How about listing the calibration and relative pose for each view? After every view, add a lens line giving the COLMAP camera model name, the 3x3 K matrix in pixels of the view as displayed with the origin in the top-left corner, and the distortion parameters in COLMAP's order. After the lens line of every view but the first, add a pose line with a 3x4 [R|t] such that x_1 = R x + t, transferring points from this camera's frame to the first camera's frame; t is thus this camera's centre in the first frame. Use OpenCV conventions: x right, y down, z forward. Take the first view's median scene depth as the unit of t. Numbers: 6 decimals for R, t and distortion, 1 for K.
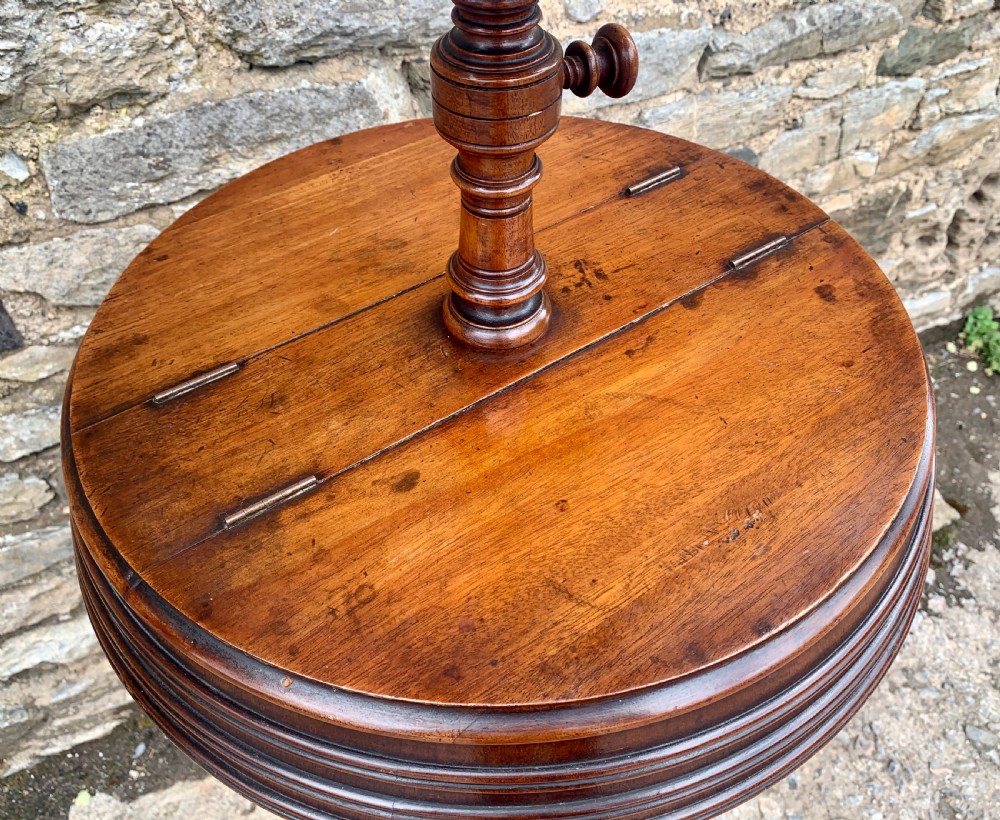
lens RADIAL K [[845.5, 0, 485.0], [0, 845.5, 414.9], [0, 0, 1]] dist [-0.011825, 0.022920]
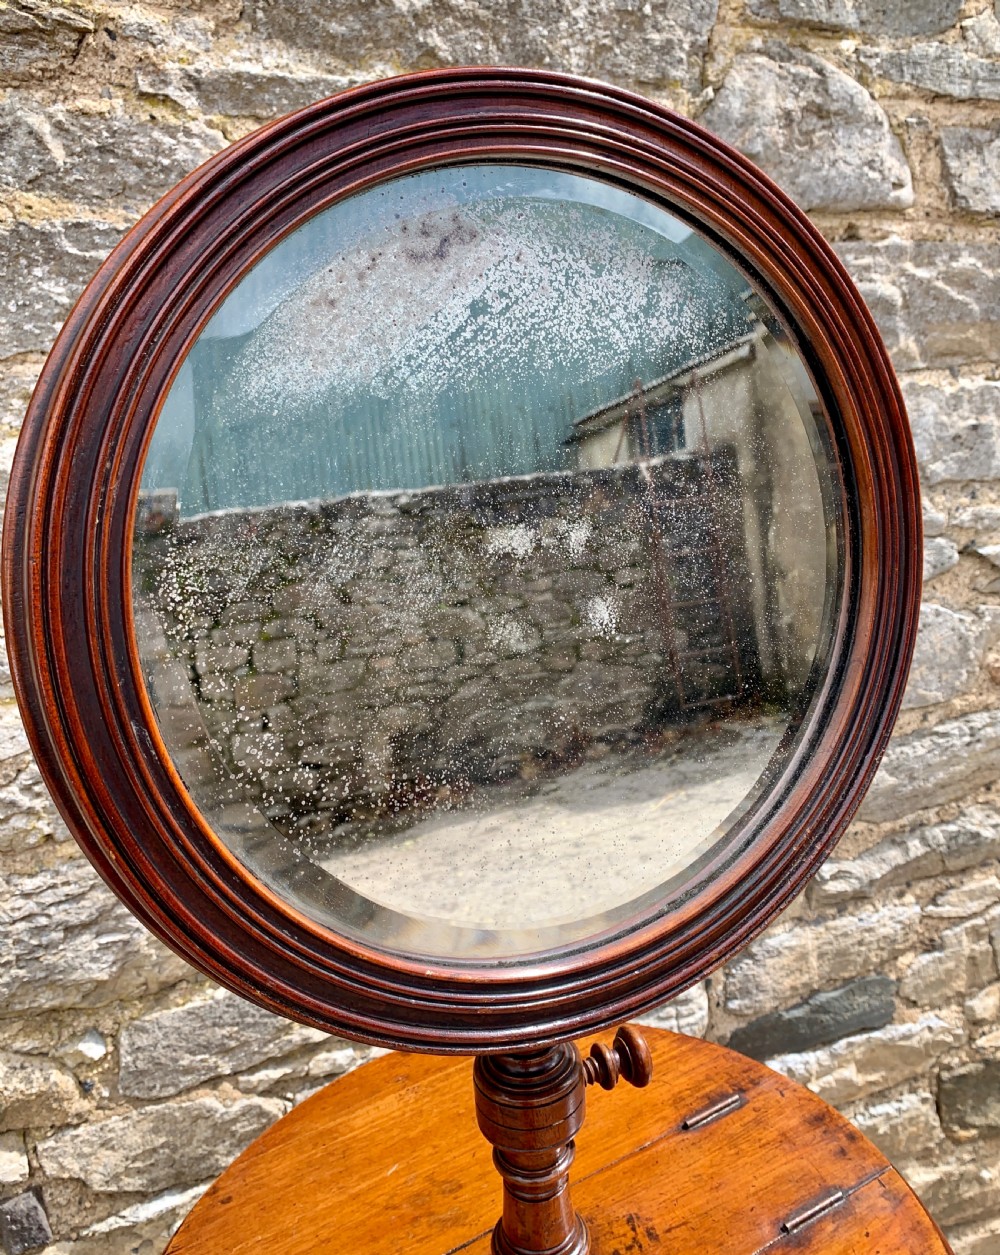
lens RADIAL K [[1083.5, 0, 517.7], [0, 1083.5, 582.9], [0, 0, 1]] dist [0.027697, -0.026788]
pose [[0.995383, -0.026087, -0.092371, 0.070065], [-0.026134, 0.852346, -0.522325, -0.086485], [0.092358, 0.522328, 0.847729, -0.297858]]
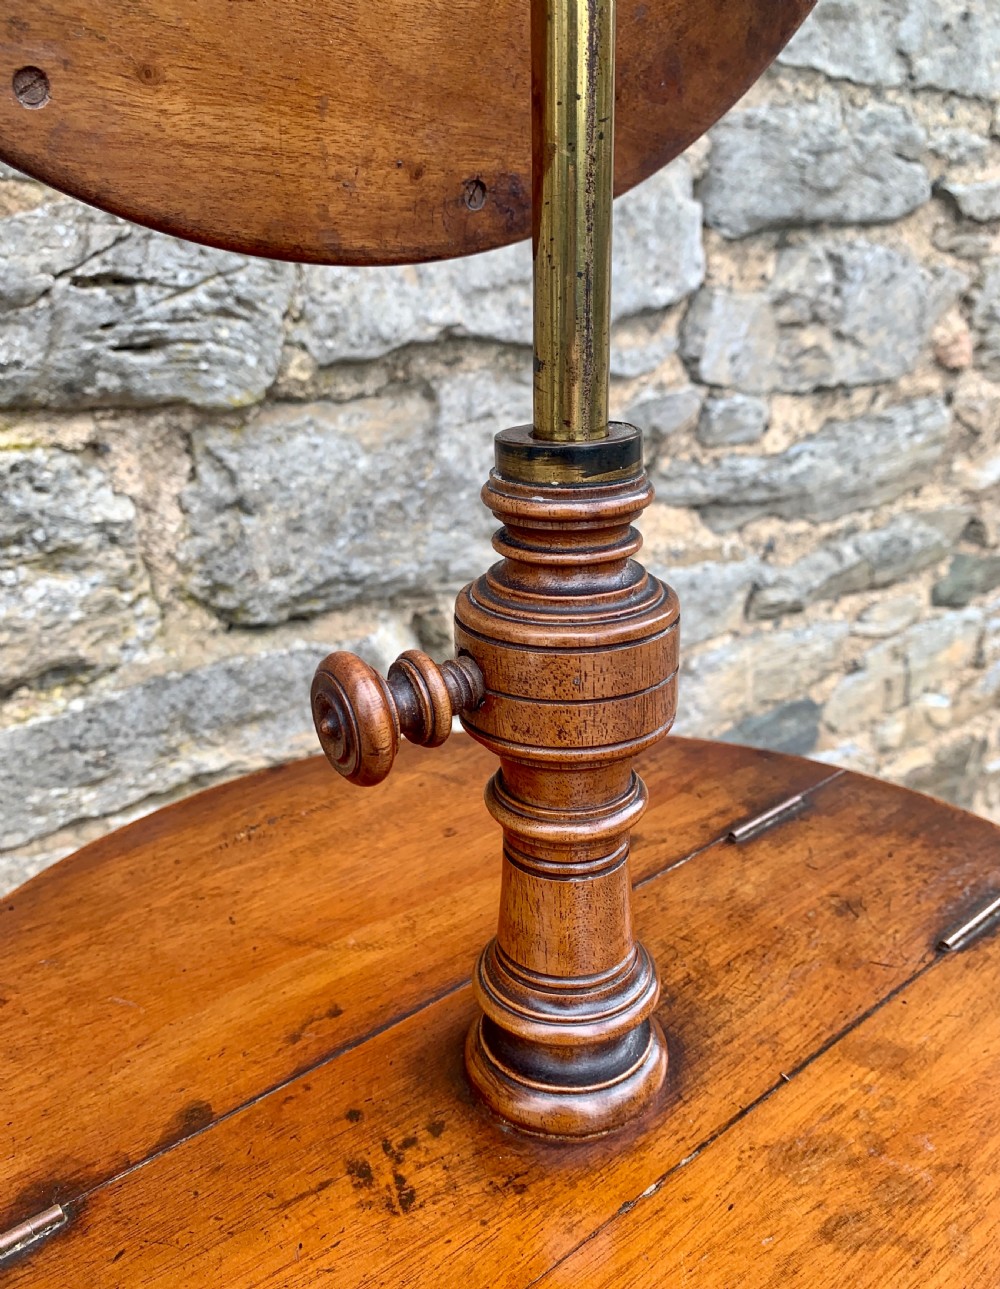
lens RADIAL K [[1095.5, 0, 502.9], [0, 1095.5, 652.6], [0, 0, 1]] dist [0.039258, -0.041063]
pose [[0.988875, -0.065068, 0.133765, -0.158761], [0.111062, 0.921186, -0.372936, 0.001338], [-0.098956, 0.383643, 0.918164, 0.079275]]
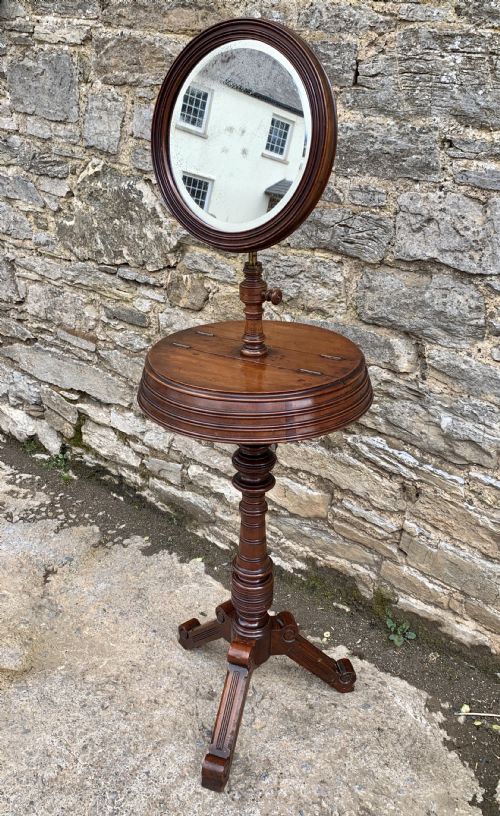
lens RADIAL K [[701.3, 0, 240.1], [0, 701.3, 412.9], [0, 0, 1]] dist [0.046951, -0.057378]
pose [[0.400258, 0.397499, -0.825704, 1.528679], [-0.670341, 0.741365, 0.031952, 0.014378], [0.624849, 0.540714, 0.563198, -0.383499]]
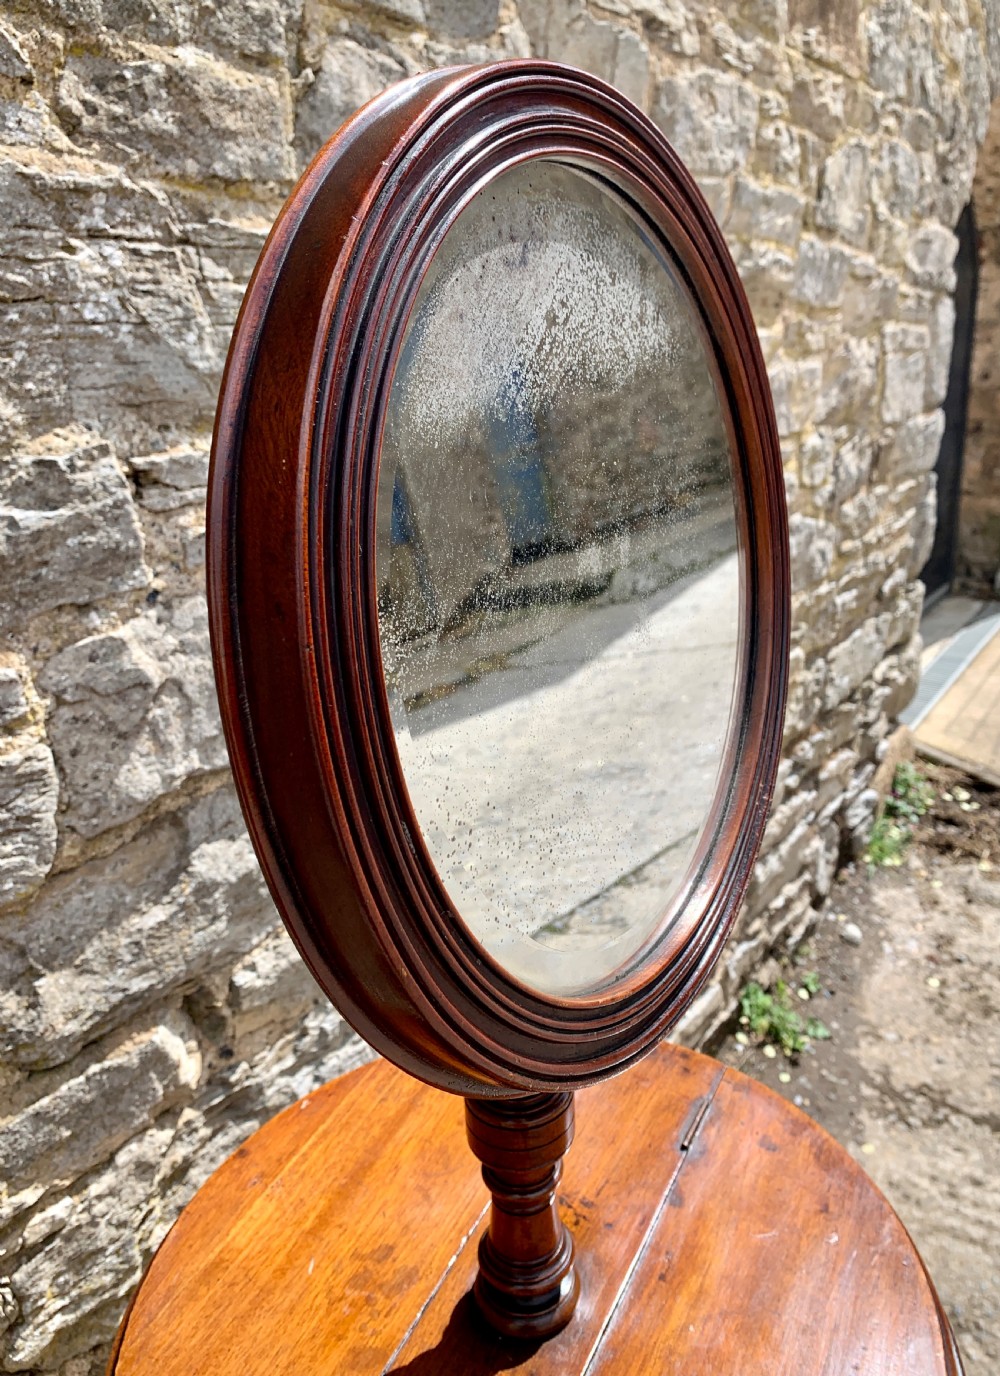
lens RADIAL K [[1124.3, 0, 532.3], [0, 1124.3, 664.1], [0, 0, 1]] dist [0.003735, 0.004369]
pose [[0.873209, -0.194260, 0.446955, -0.247627], [0.376228, 0.851655, -0.364877, -0.150191], [-0.309770, 0.486771, 0.816760, -0.267711]]
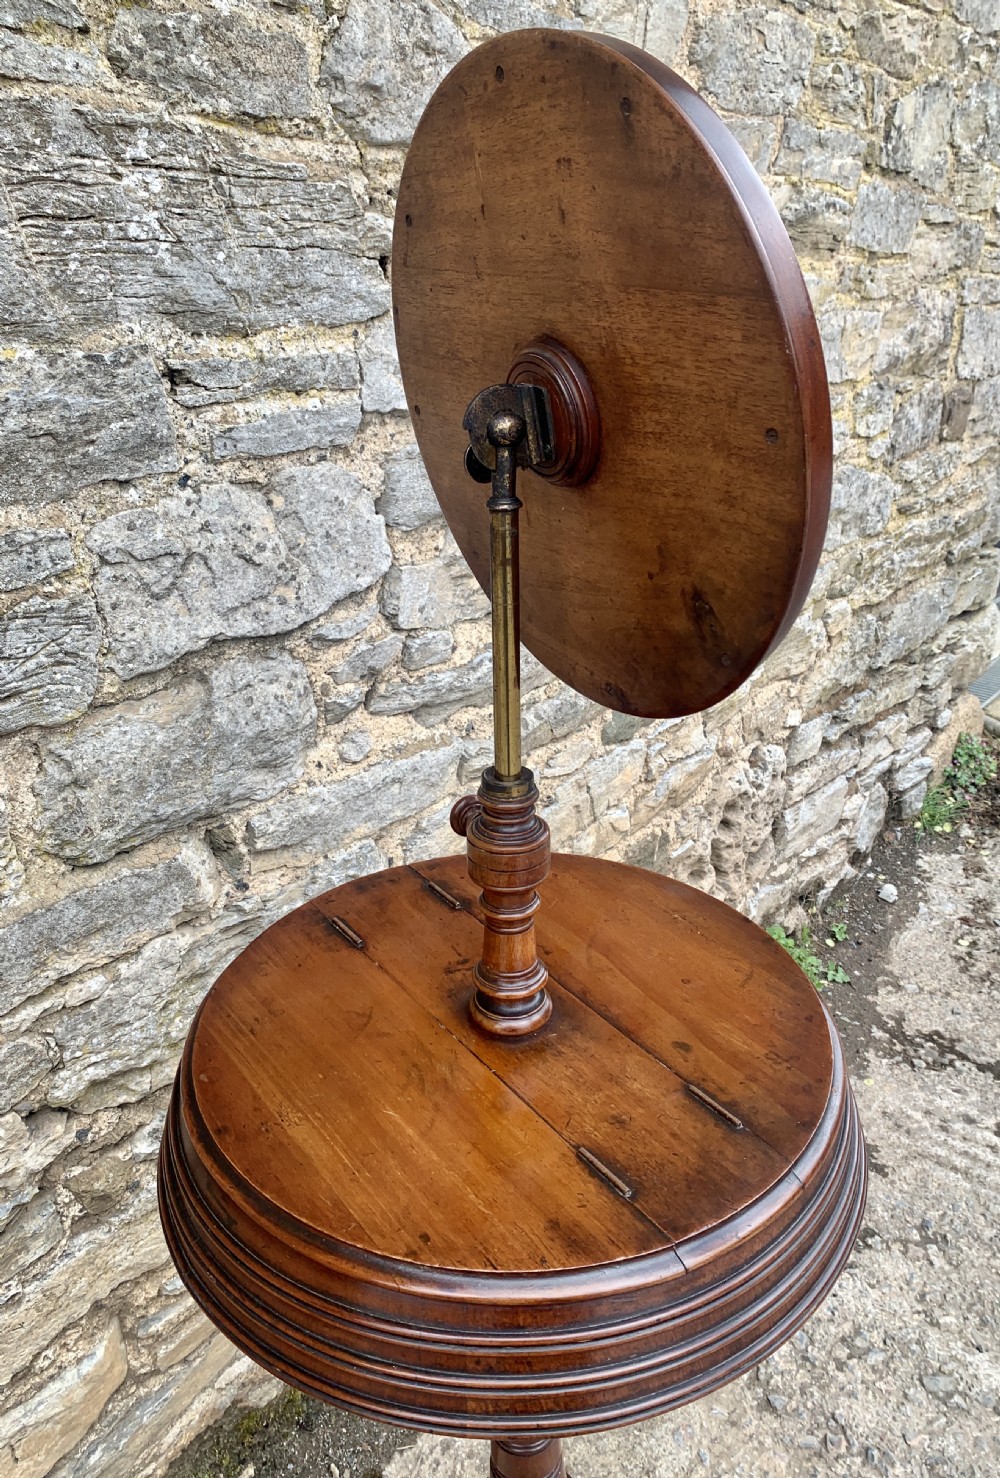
lens RADIAL K [[1157.0, 0, 507.4], [0, 1157.0, 712.2], [0, 0, 1]] dist [0.044151, -0.044396]
pose [[0.927253, -0.168265, 0.334498, -0.216064], [0.287217, 0.892769, -0.347088, 0.064859], [-0.240227, 0.417912, 0.876151, -0.443332]]
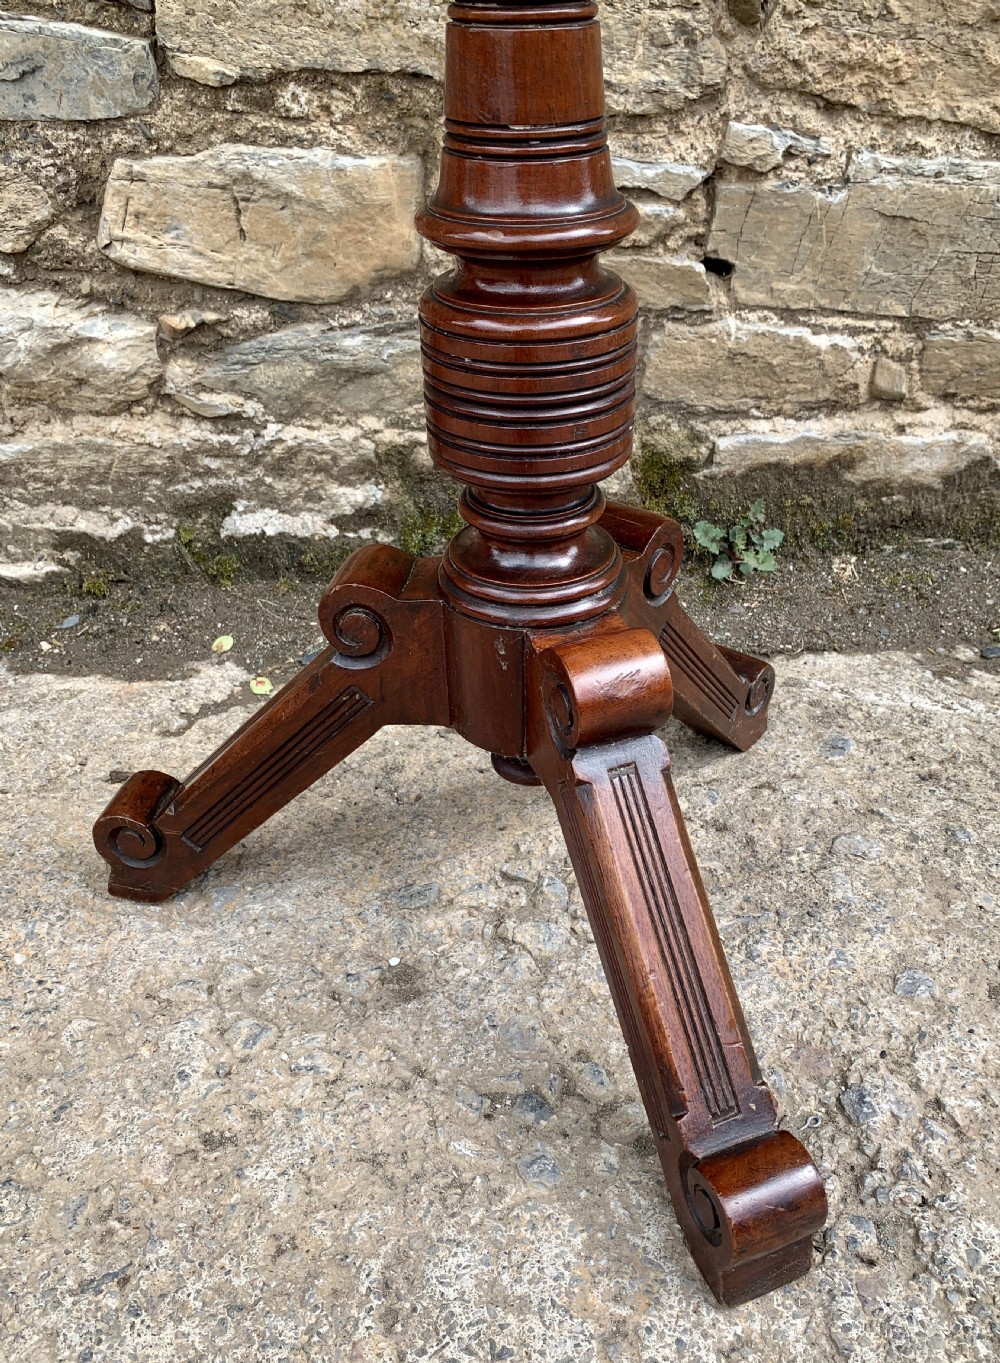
lens RADIAL K [[1154.5, 0, 541.9], [0, 1154.5, 727.5], [0, 0, 1]] dist [0.017020, 0.013289]
pose [[0.911262, 0.242277, -0.333023, 0.304614], [-0.299322, 0.945045, -0.131516, 0.731700], [0.282858, 0.219527, 0.933702, 0.508750]]
